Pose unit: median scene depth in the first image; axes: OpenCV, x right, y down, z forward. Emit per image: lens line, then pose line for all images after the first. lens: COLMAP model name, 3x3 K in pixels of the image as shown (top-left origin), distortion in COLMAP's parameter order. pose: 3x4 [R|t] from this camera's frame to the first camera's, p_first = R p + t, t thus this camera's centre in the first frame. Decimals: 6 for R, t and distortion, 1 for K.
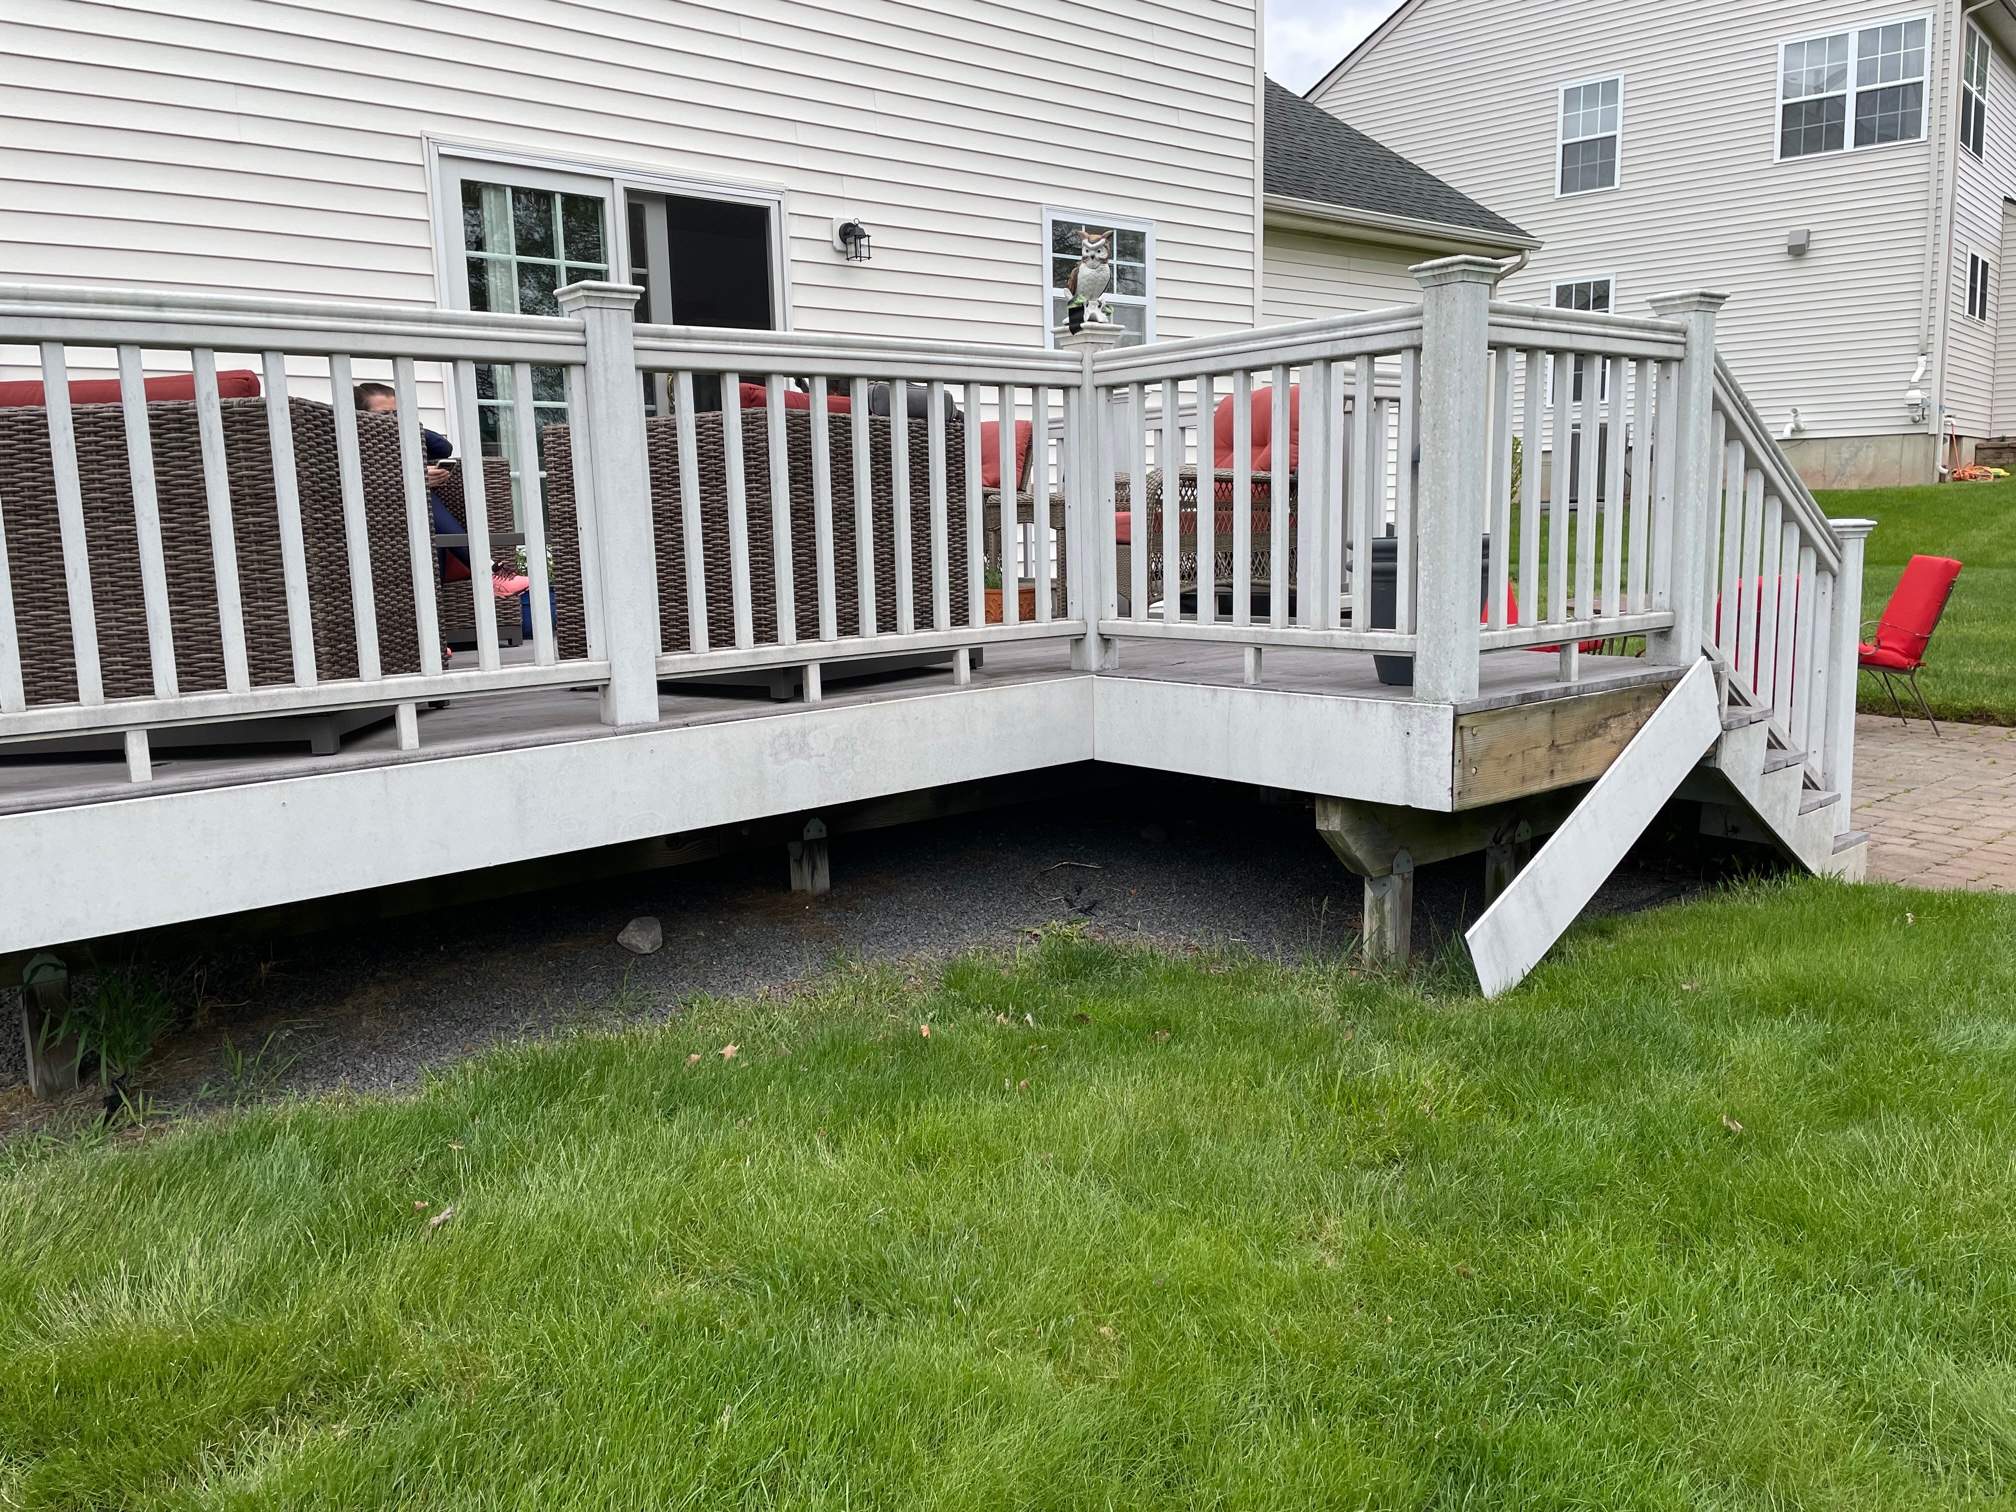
lens RADIAL K [[1506.7, 0, 1008.0], [0, 1506.7, 756.0], [0, 0, 1]] dist [0.091040, -0.111868]
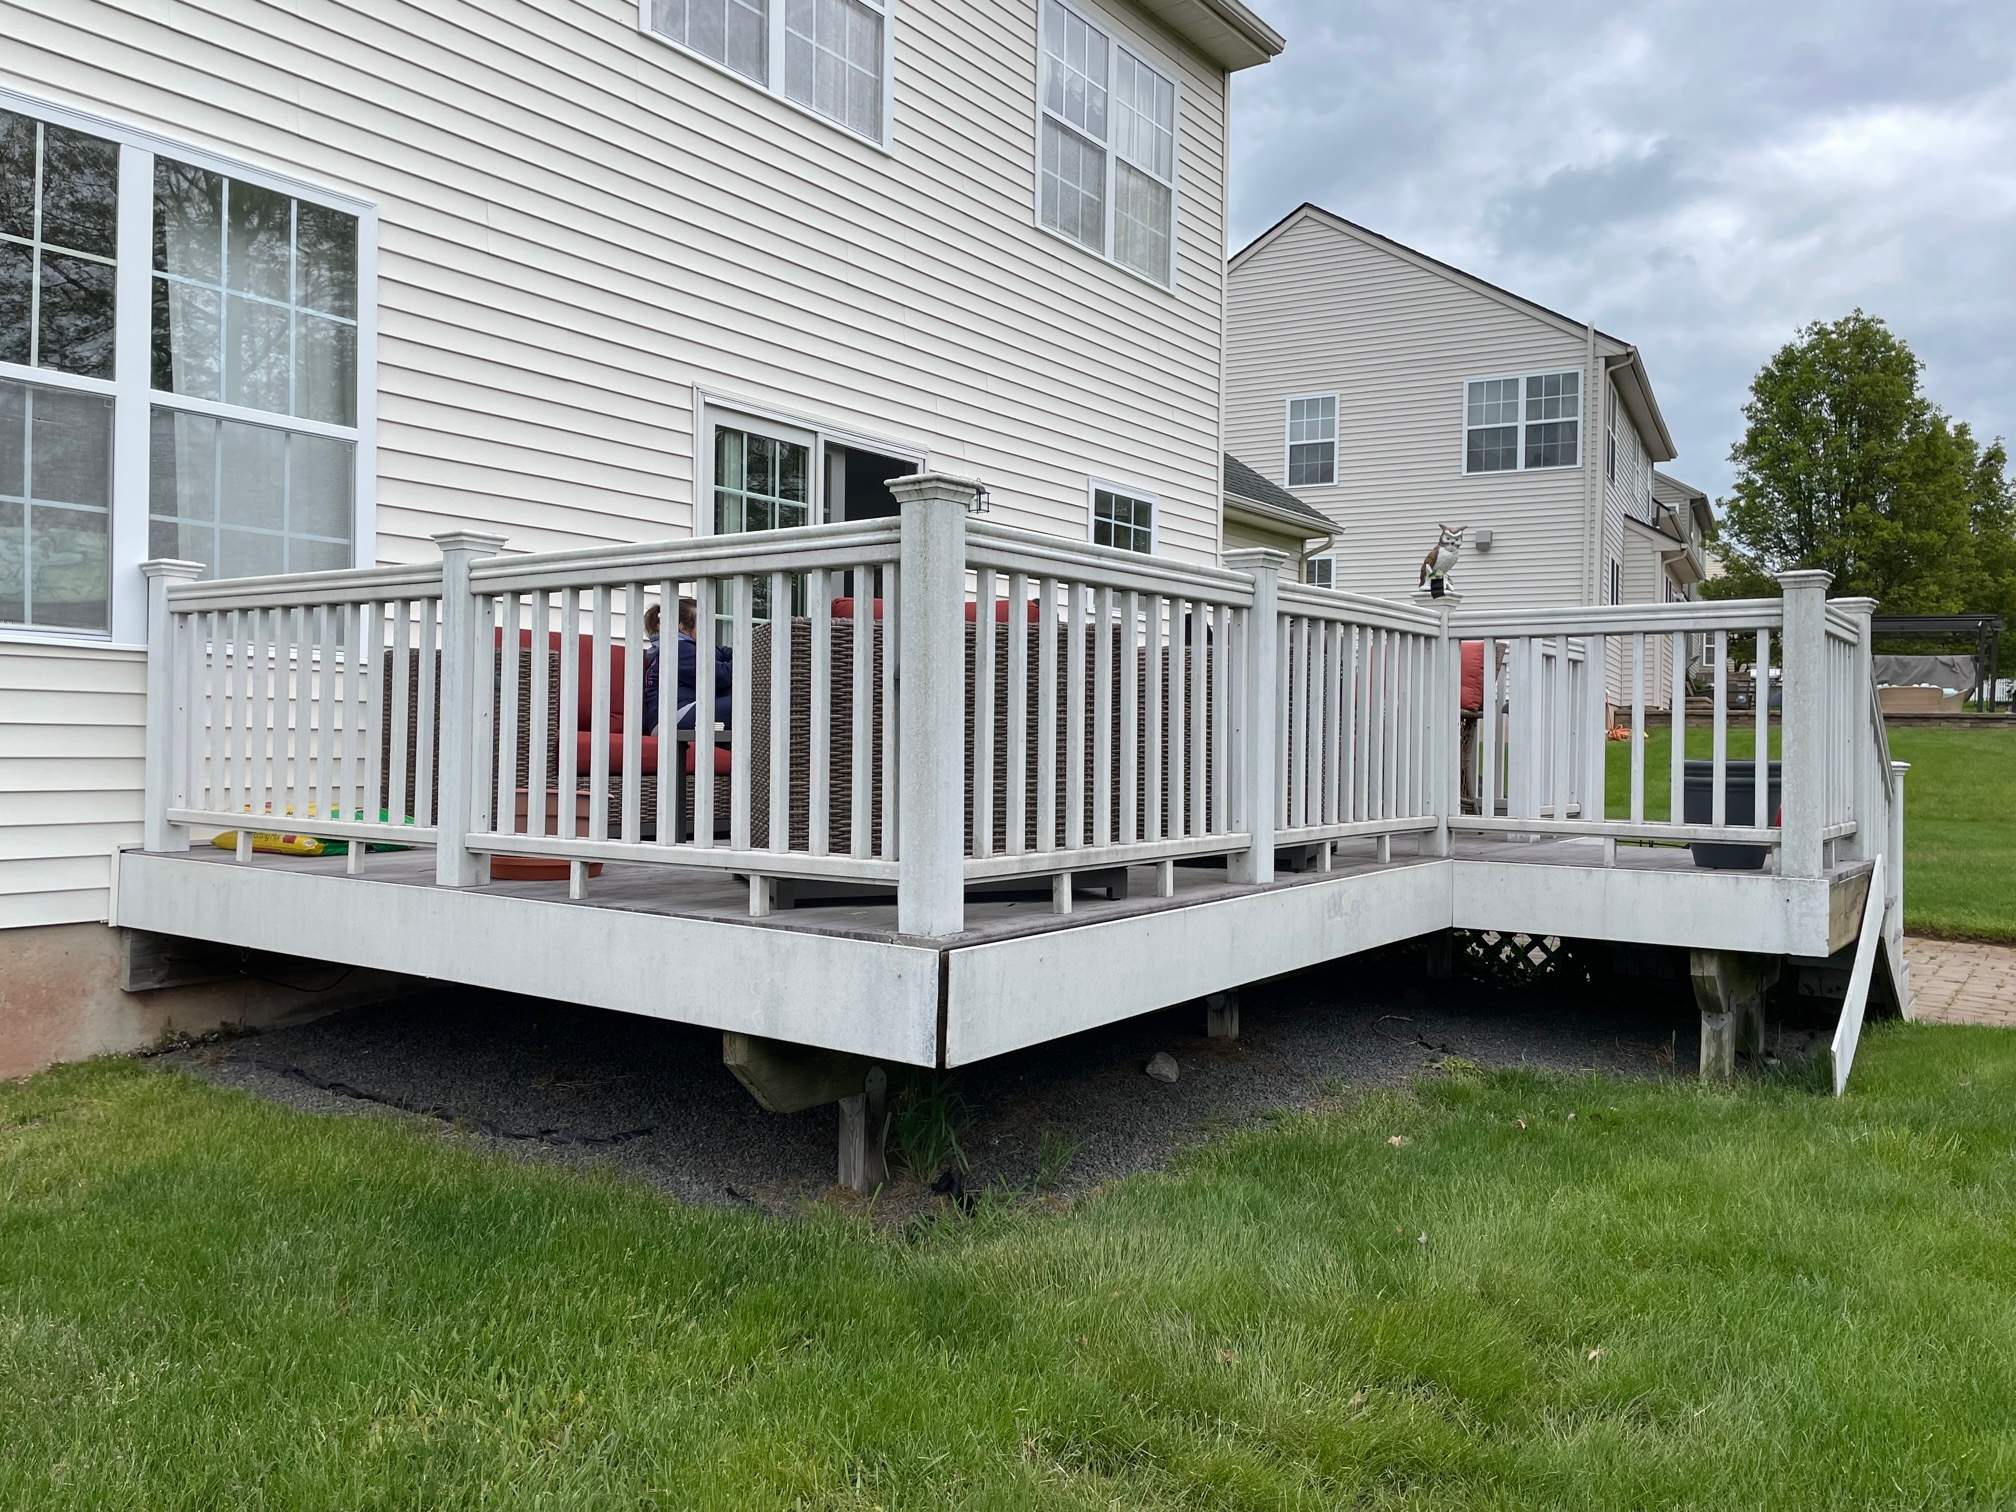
lens RADIAL K [[1506.7, 0, 1008.0], [0, 1506.7, 756.0], [0, 0, 1]] dist [0.091040, -0.111868]
pose [[0.968762, 0.035439, 0.245448, -0.556651], [0.001432, 0.988921, -0.148434, 0.044043], [-0.247989, 0.144149, 0.957978, -0.125865]]
